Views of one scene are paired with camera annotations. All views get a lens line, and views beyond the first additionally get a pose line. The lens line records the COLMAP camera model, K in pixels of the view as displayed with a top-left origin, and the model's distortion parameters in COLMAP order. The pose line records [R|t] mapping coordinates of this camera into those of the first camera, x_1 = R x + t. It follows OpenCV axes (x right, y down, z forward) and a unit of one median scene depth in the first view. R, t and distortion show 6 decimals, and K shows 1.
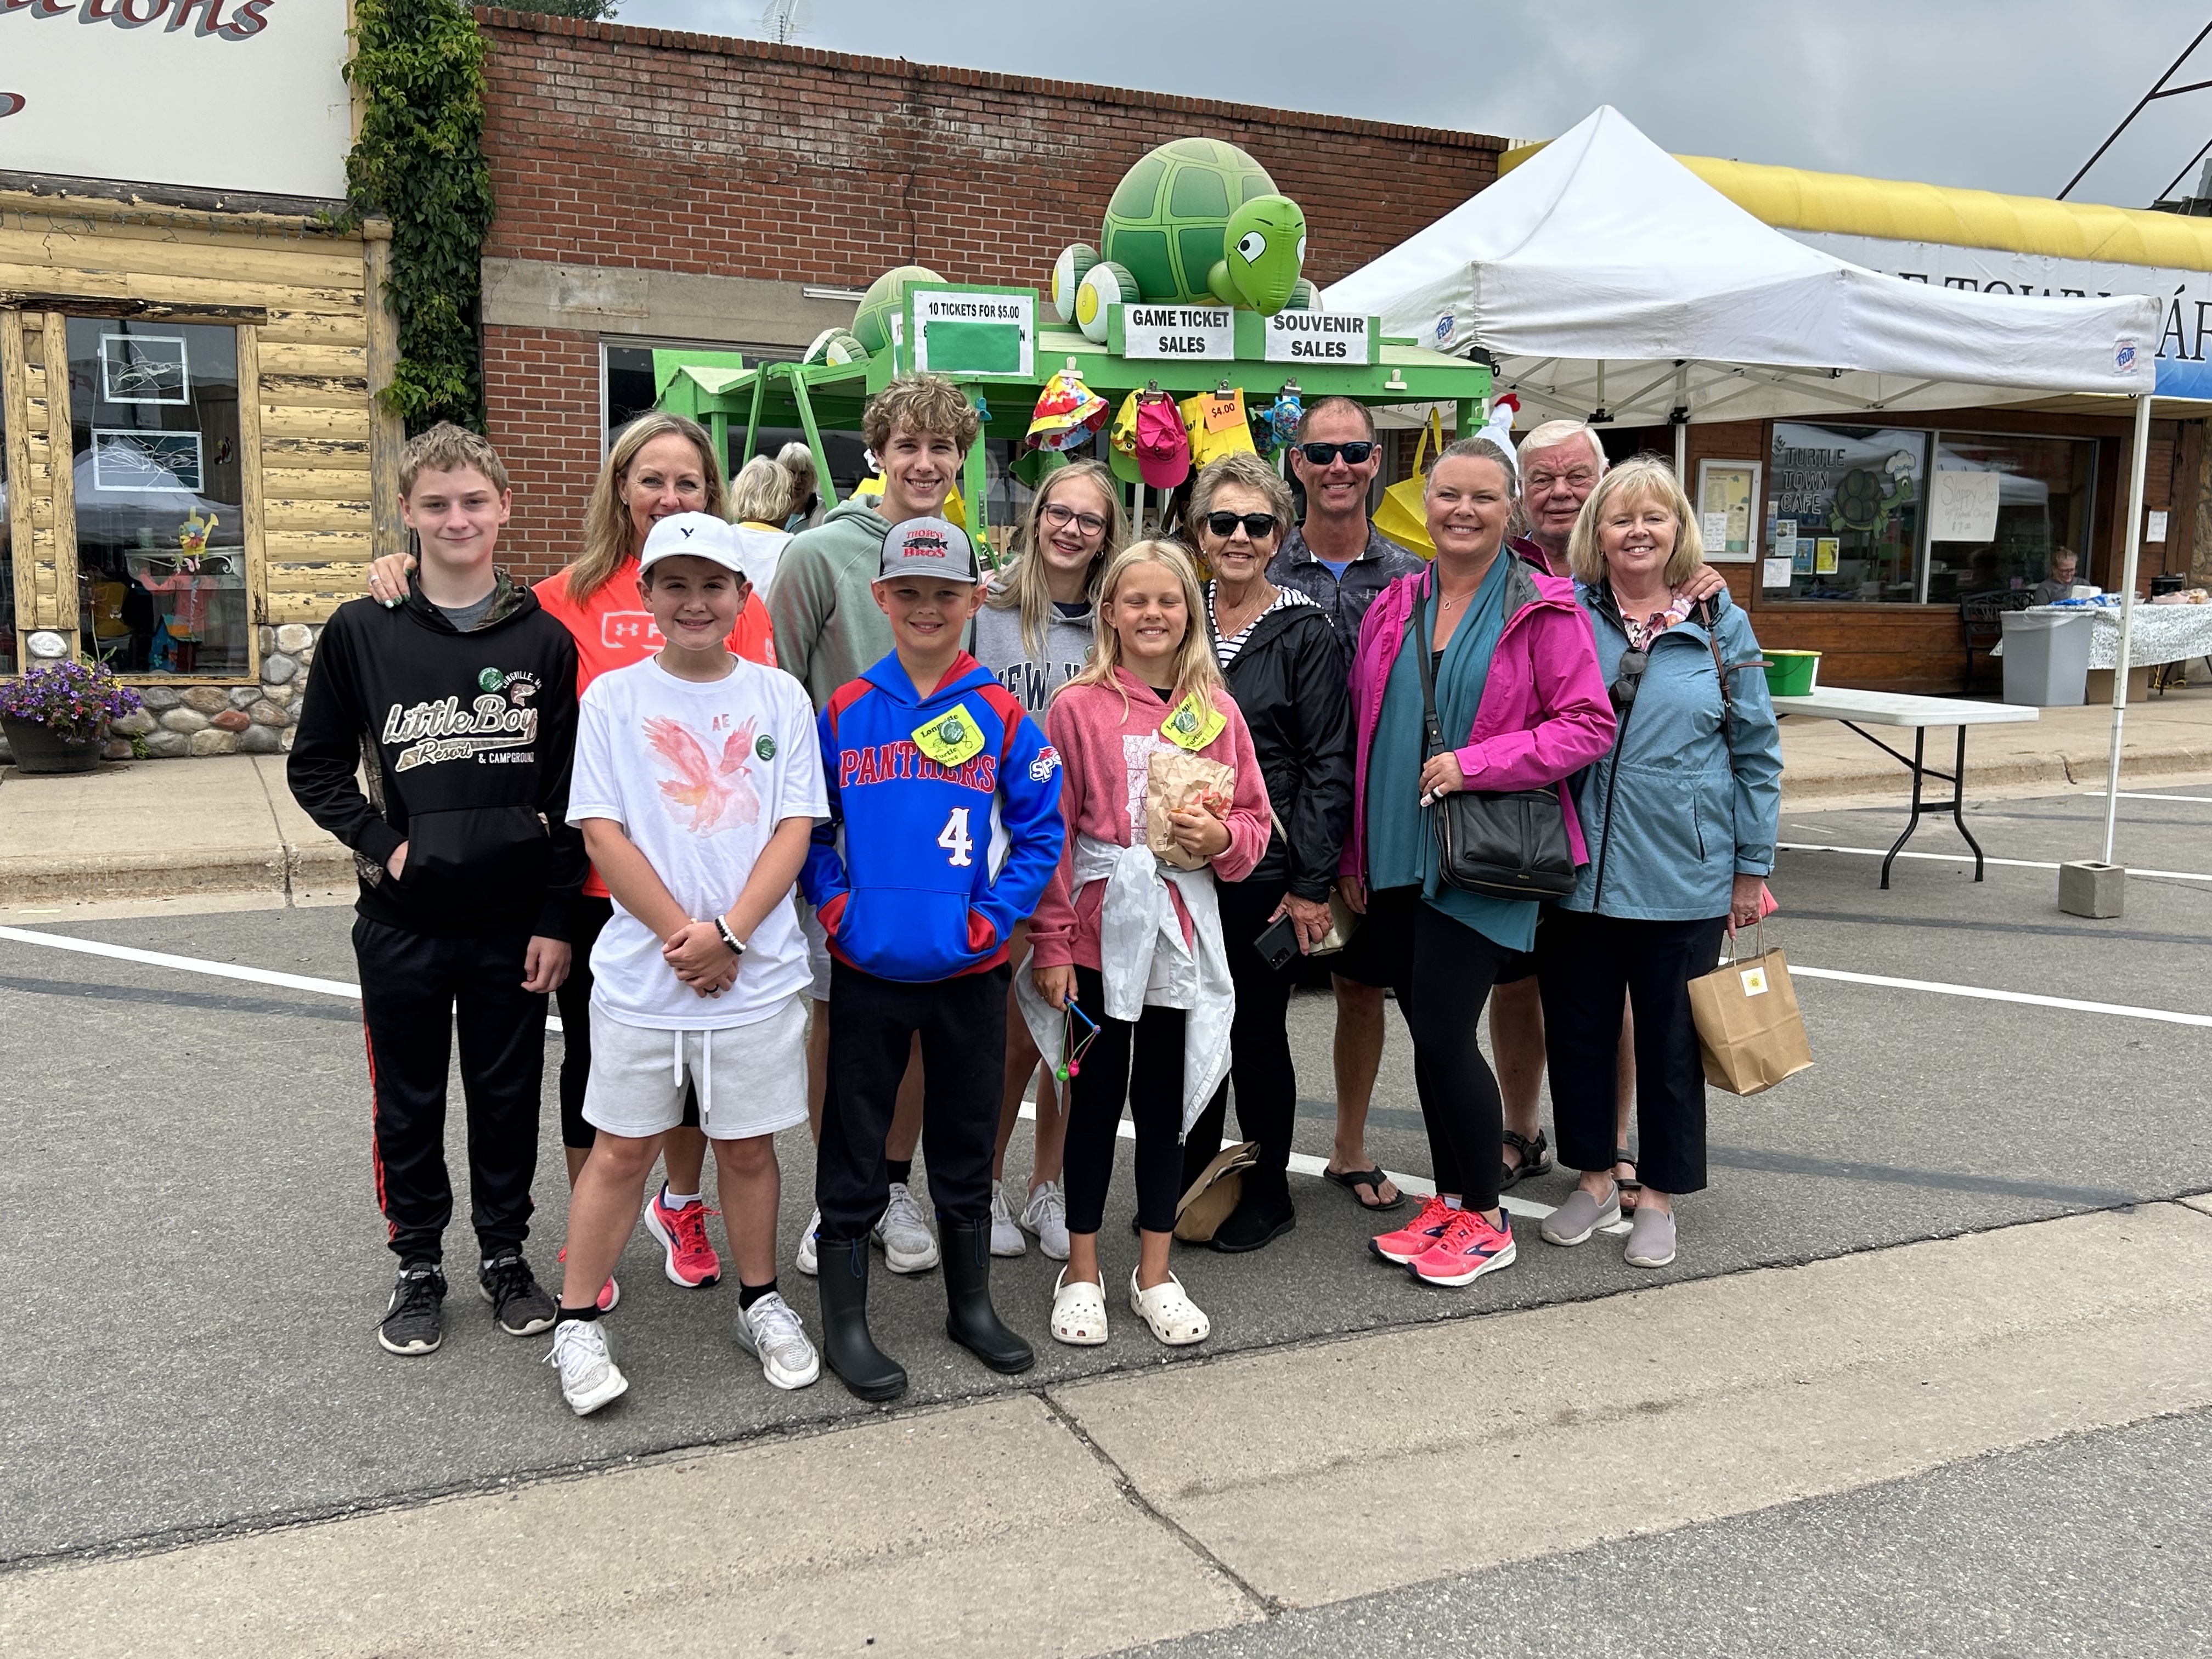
lens RADIAL K [[2122.4, 0, 1105.7], [0, 2122.4, 830.8], [0, 0, 1]] dist [-0.003298, 0.000000]
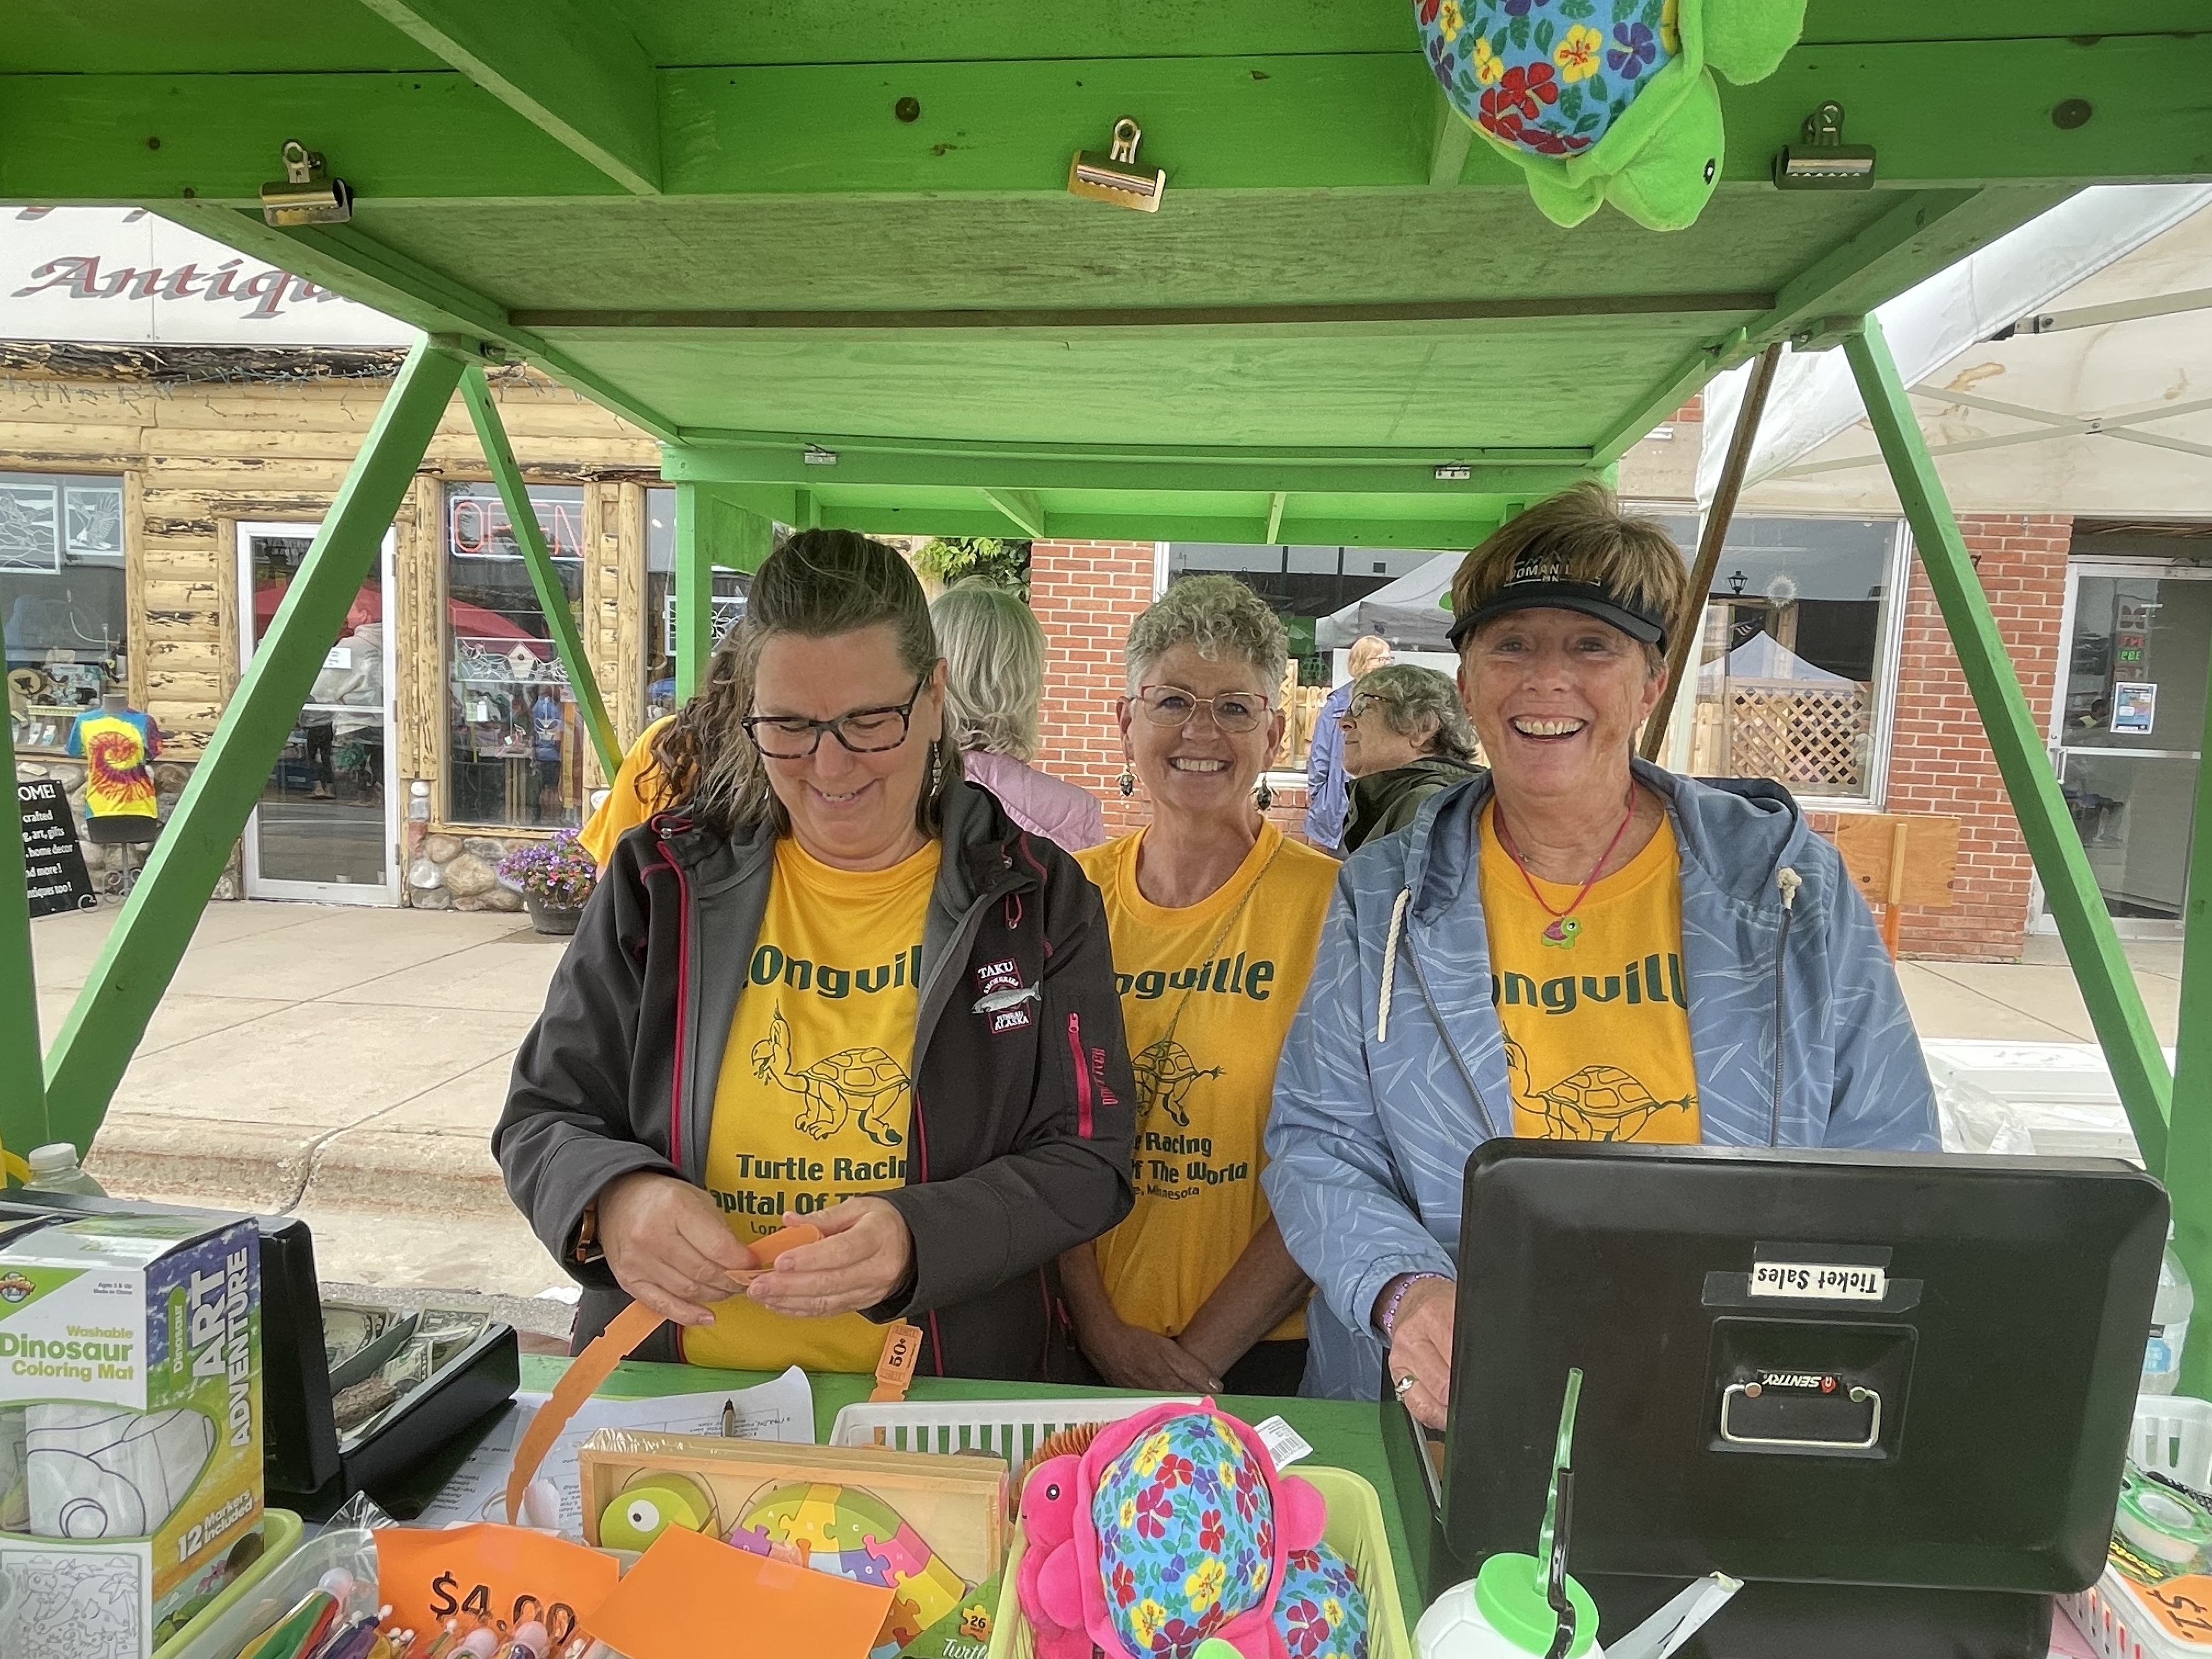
lens RADIAL K [[1362.2, 0, 1110.1], [0, 1362.2, 831.6], [0, 0, 1]] dist [0.002178, 0.000135]
pose [[0.867703, 0.061155, -0.493307, 0.041628], [-0.084793, 0.996068, -0.025664, -0.074378], [0.489798, 0.064098, 0.869477, 0.519086]]
